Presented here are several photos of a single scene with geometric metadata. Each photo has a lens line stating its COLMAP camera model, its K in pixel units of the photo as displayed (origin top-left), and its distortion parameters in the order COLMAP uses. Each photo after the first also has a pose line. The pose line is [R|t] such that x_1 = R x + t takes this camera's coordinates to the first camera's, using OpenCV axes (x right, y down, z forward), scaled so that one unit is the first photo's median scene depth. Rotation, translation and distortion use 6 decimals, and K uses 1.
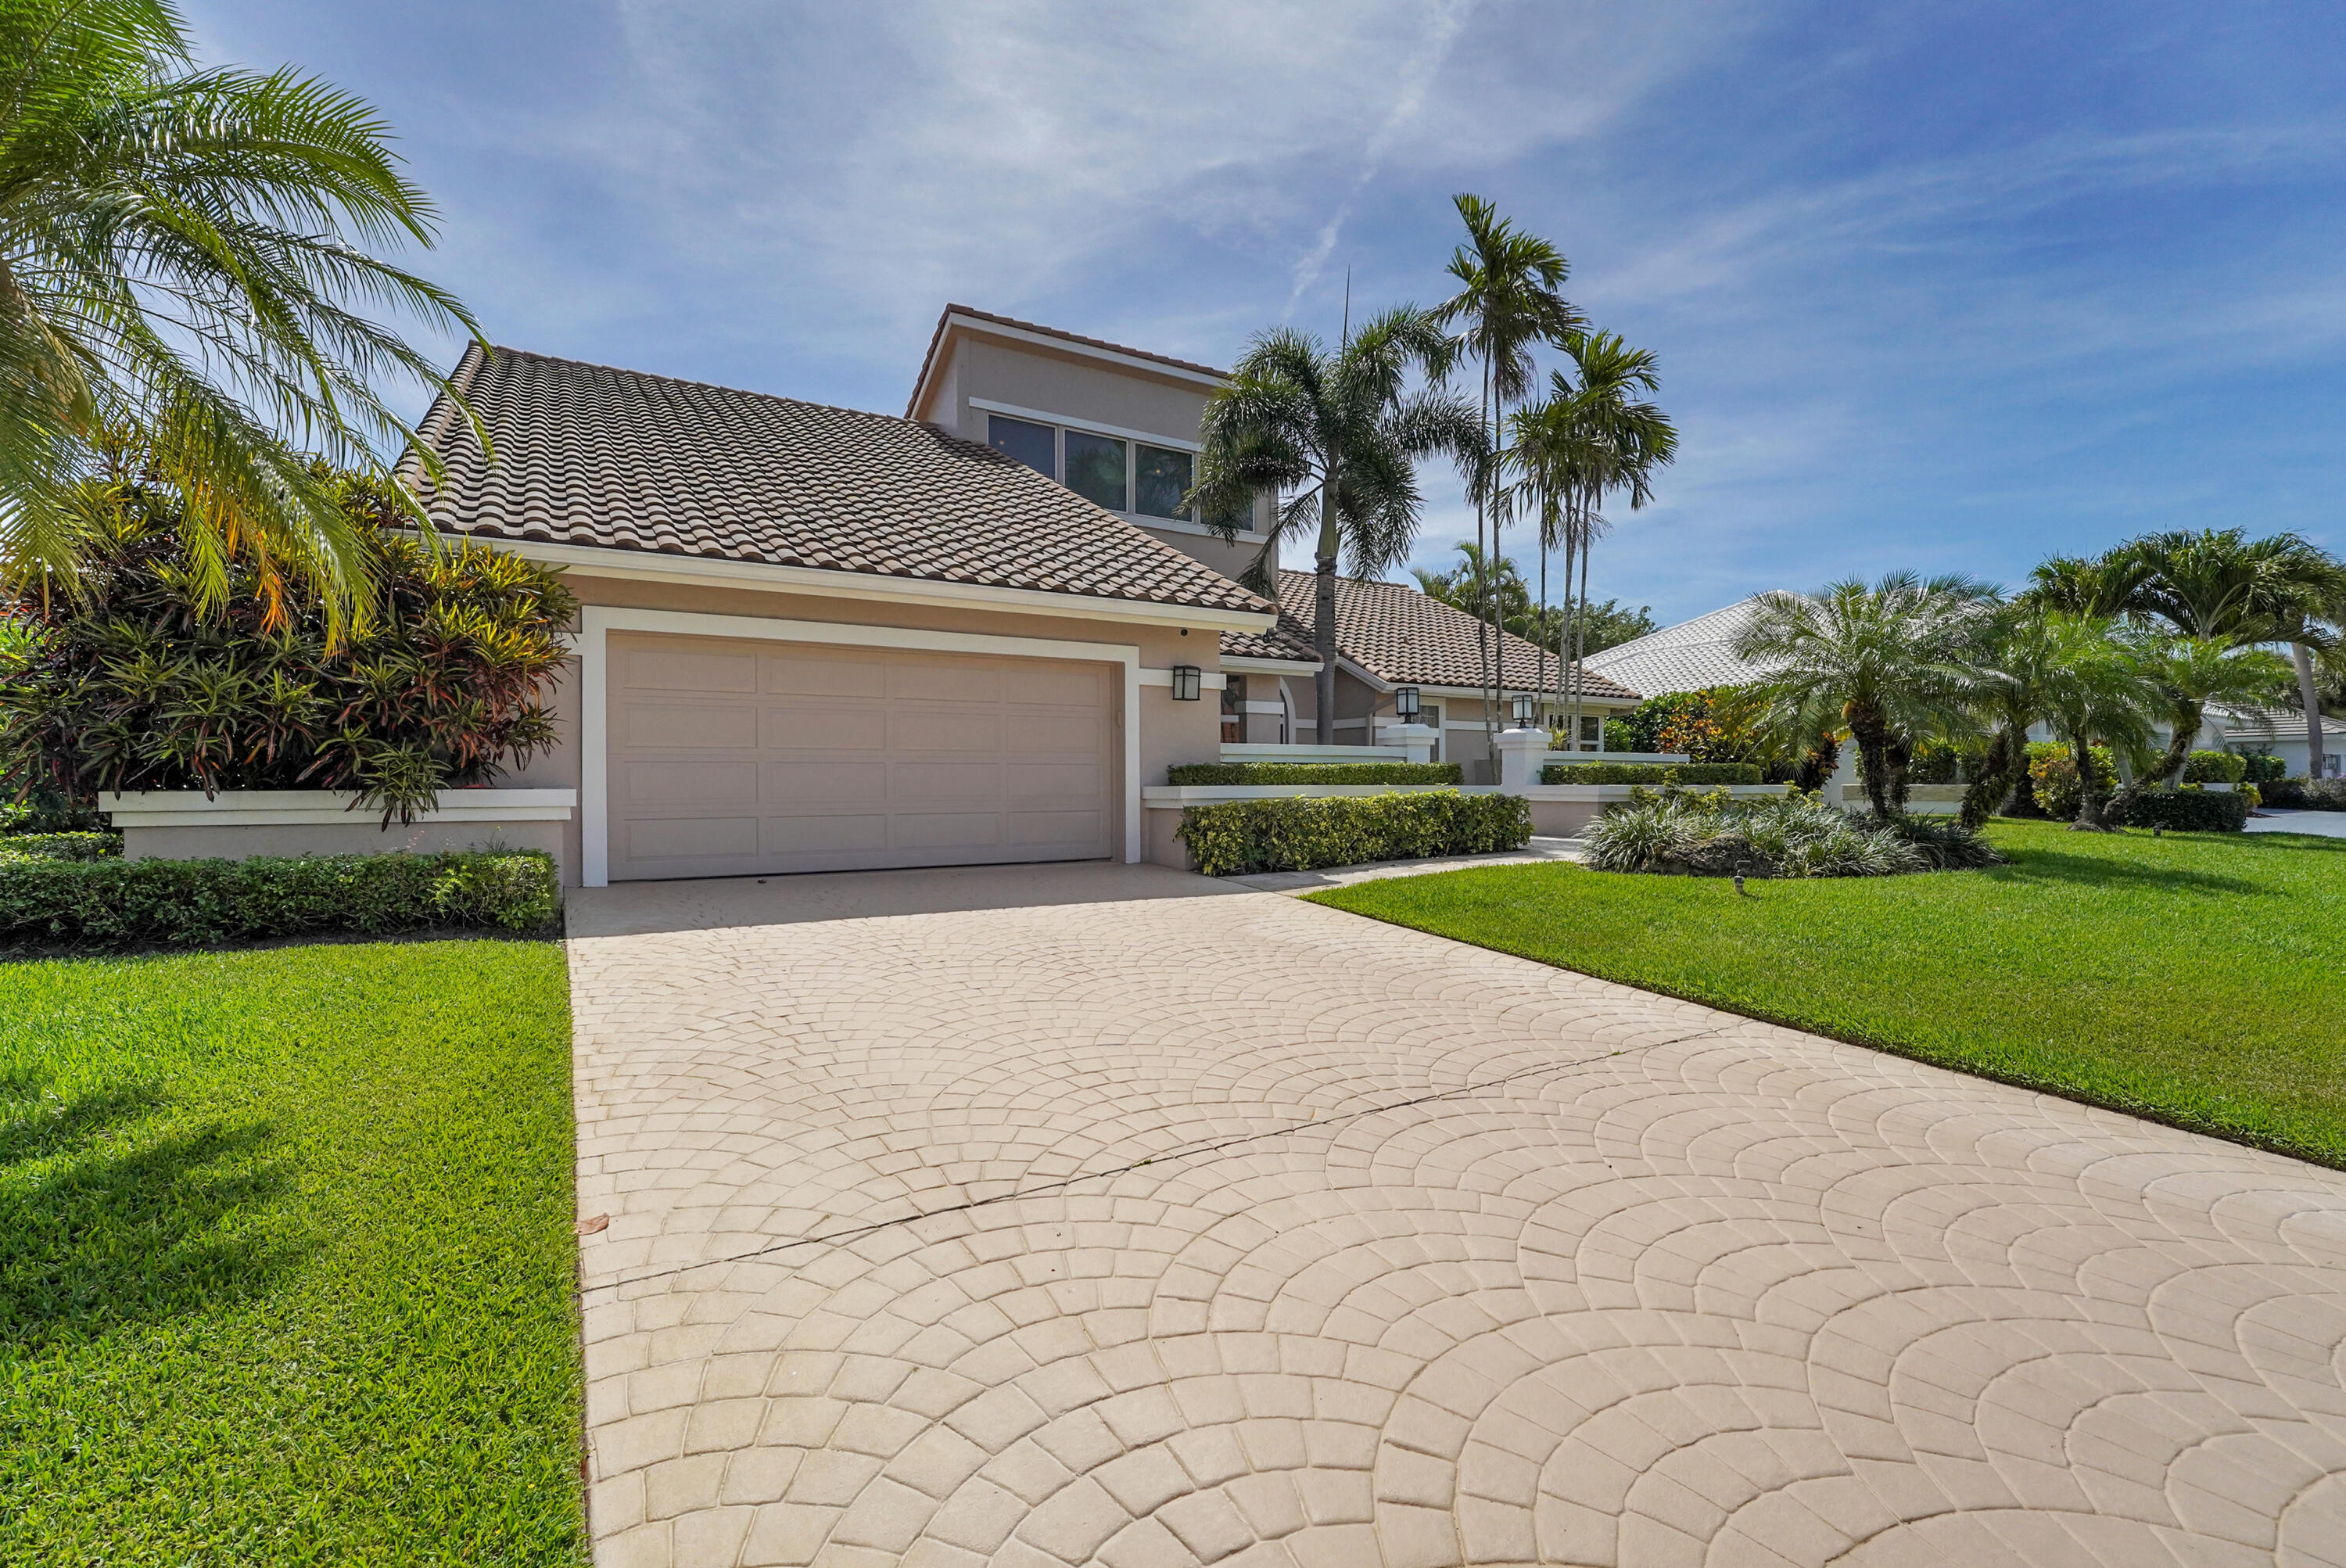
lens RADIAL K [[1005.7, 0, 1152.7], [0, 1005.7, 781.5], [0, 0, 1]] dist [-0.020975, -0.000051]
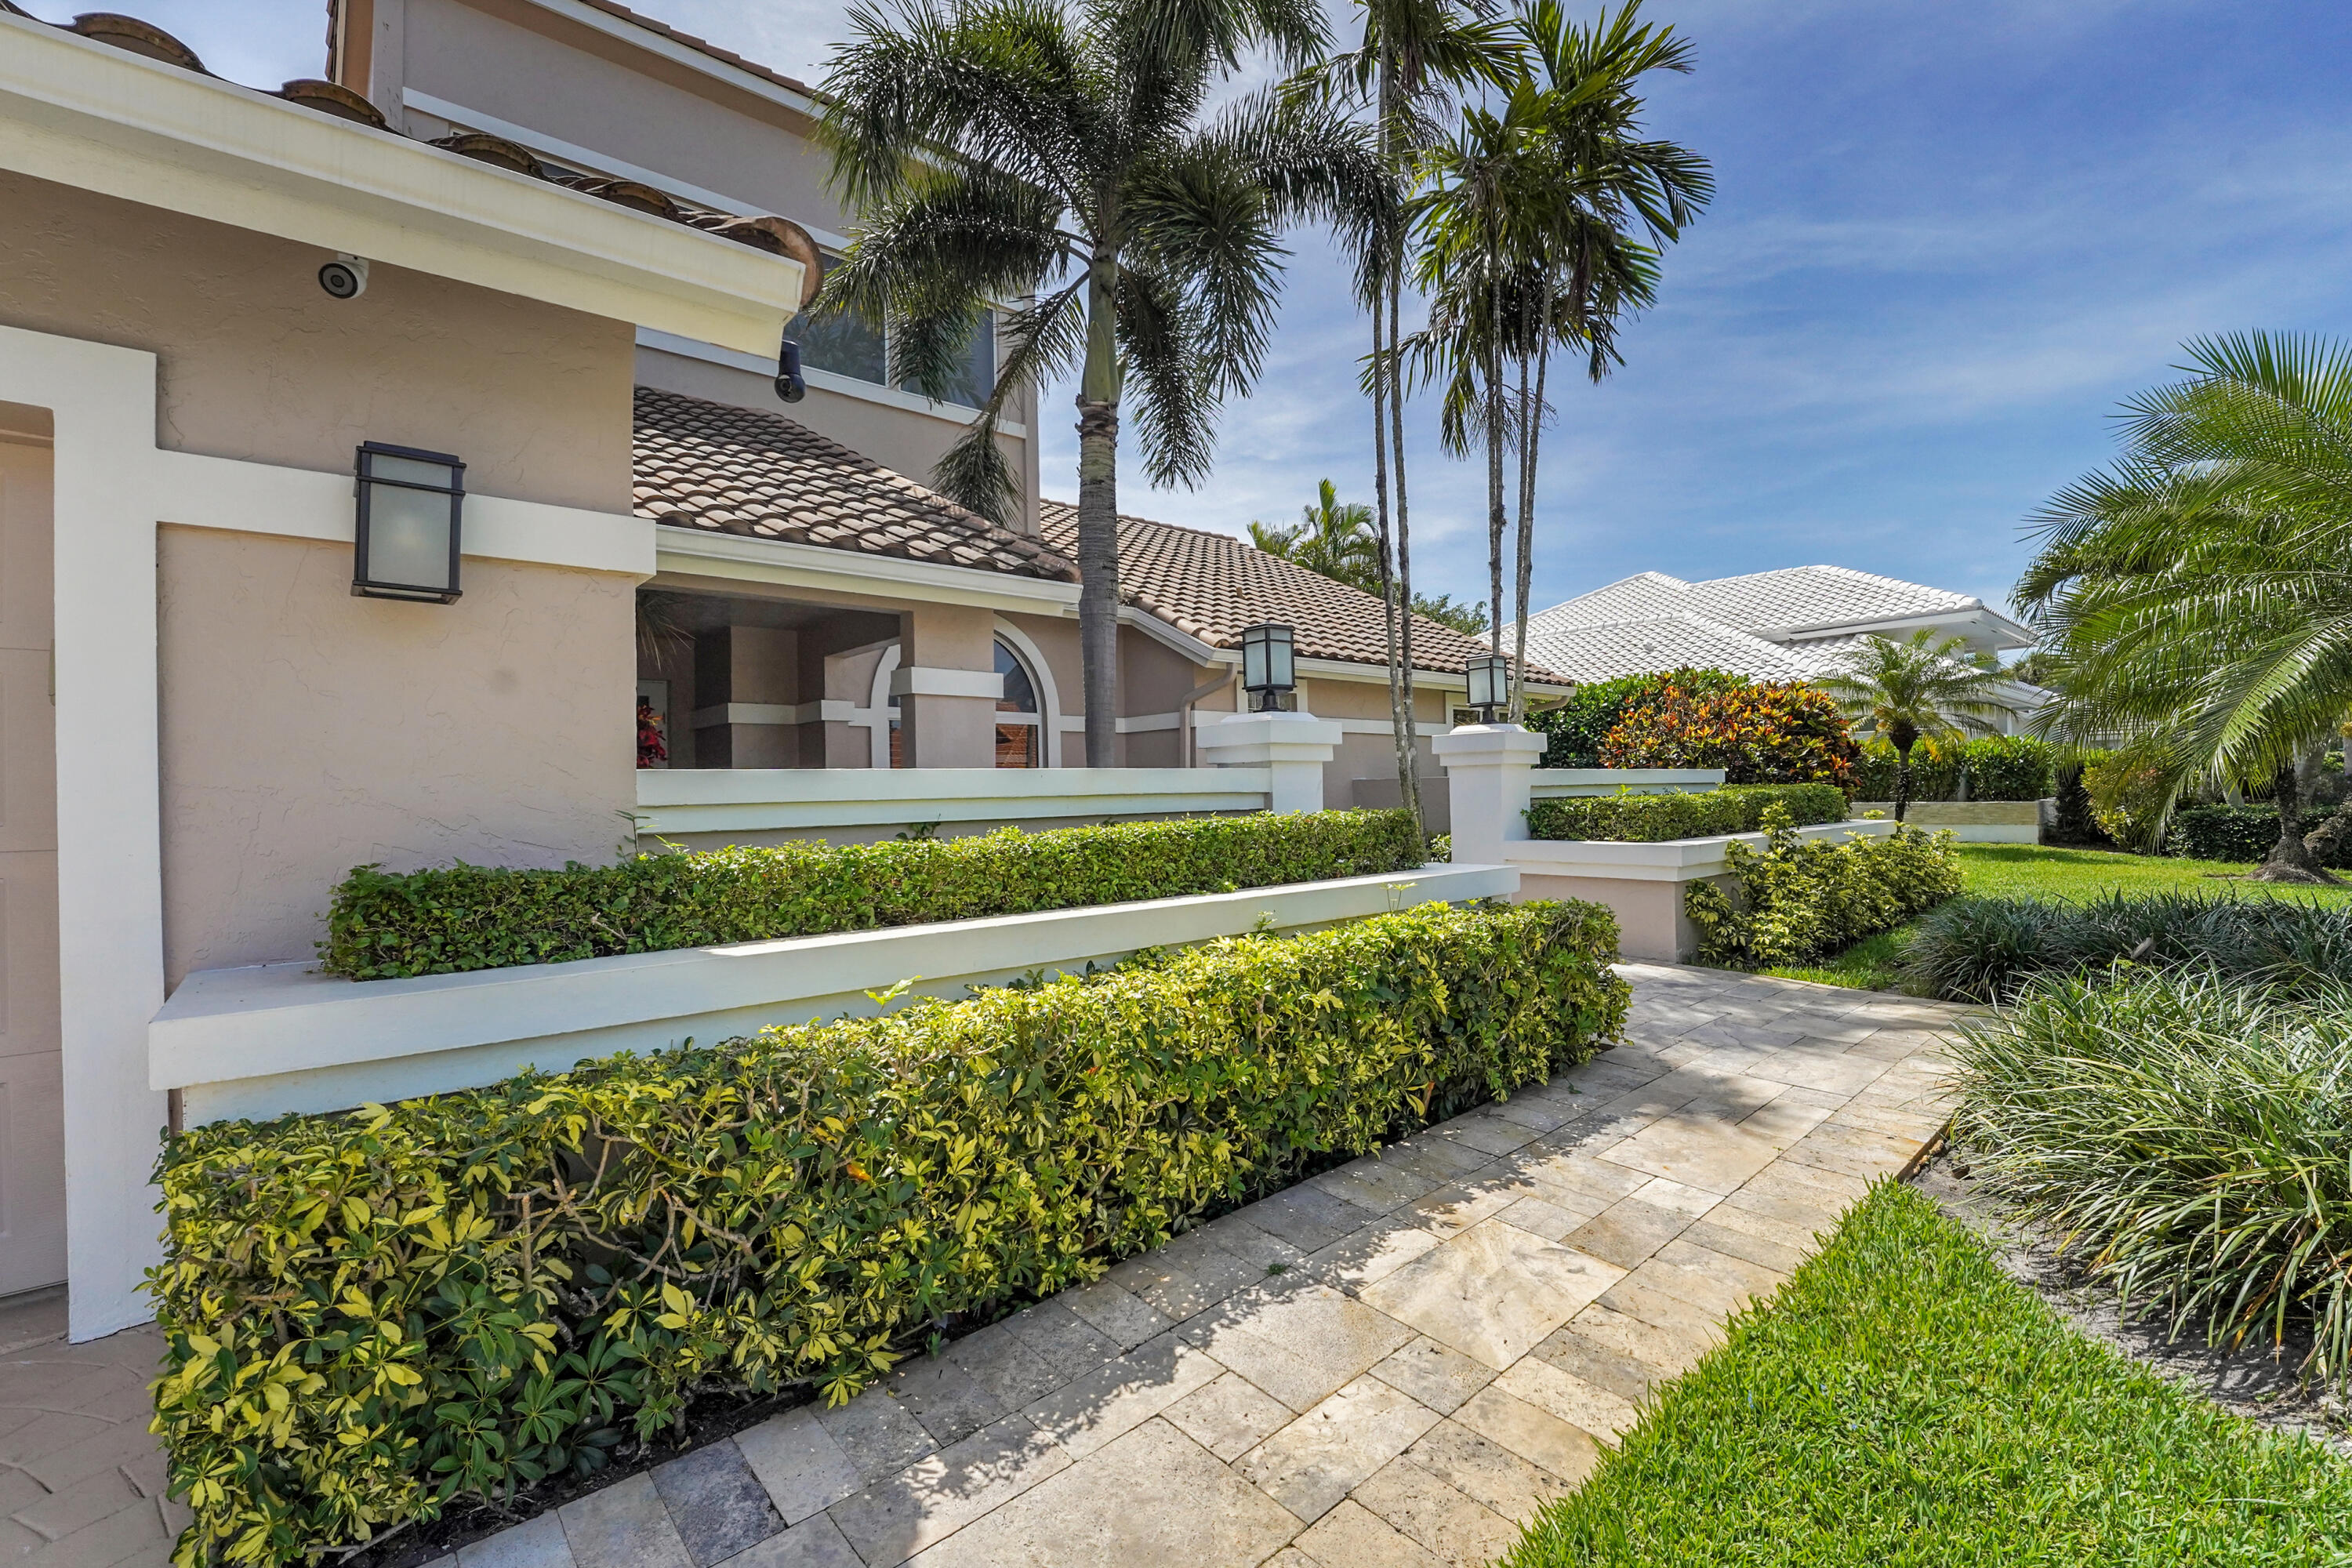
lens RADIAL K [[1008.3, 0, 1155.7], [0, 1008.3, 781.5], [0, 0, 1]] dist [-0.020975, -0.000051]
pose [[0.984372, -0.017565, 0.175223, 0.118757], [0.019679, 0.999753, -0.010335, -0.022591], [-0.174998, 0.013622, 0.984475, 0.532376]]
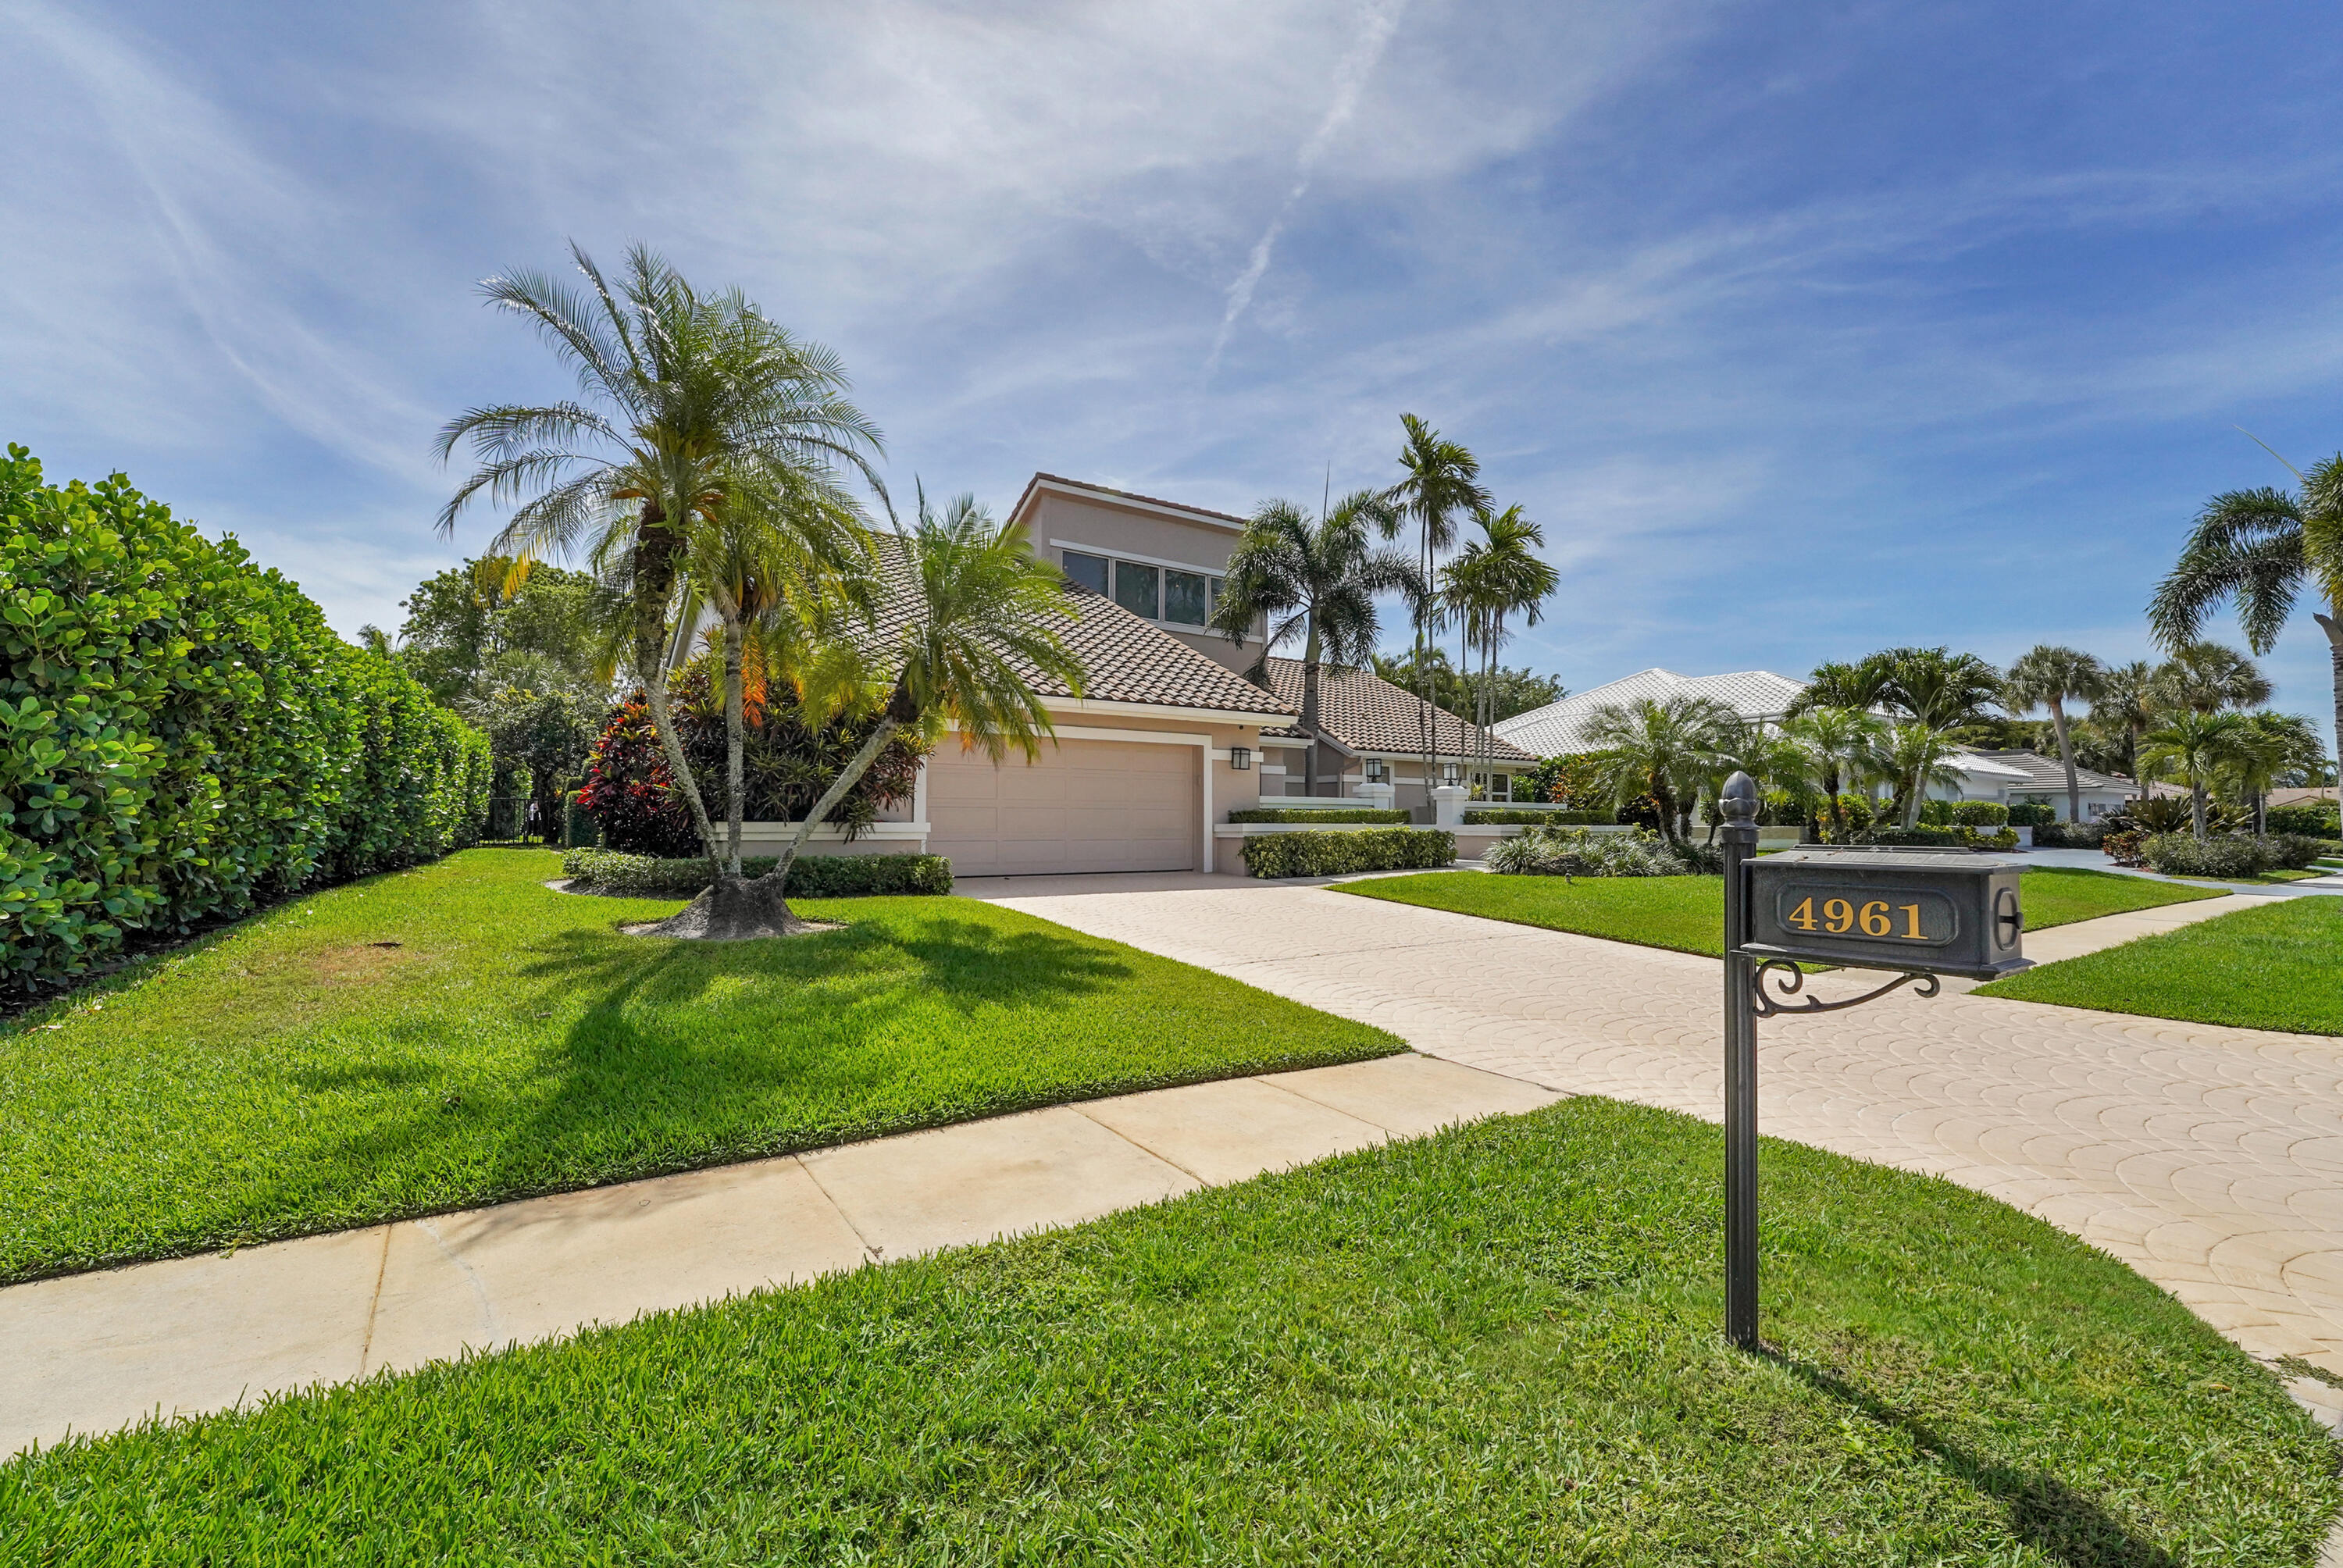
lens RADIAL K [[965.6, 0, 1158.9], [0, 965.6, 772.2], [0, 0, 1]] dist [-0.014361, -0.000029]
pose [[0.998356, 0.007029, 0.056891, -0.130696], [-0.003993, 0.998571, -0.053298, 0.003703], [-0.057184, 0.052983, 0.996957, -0.364527]]
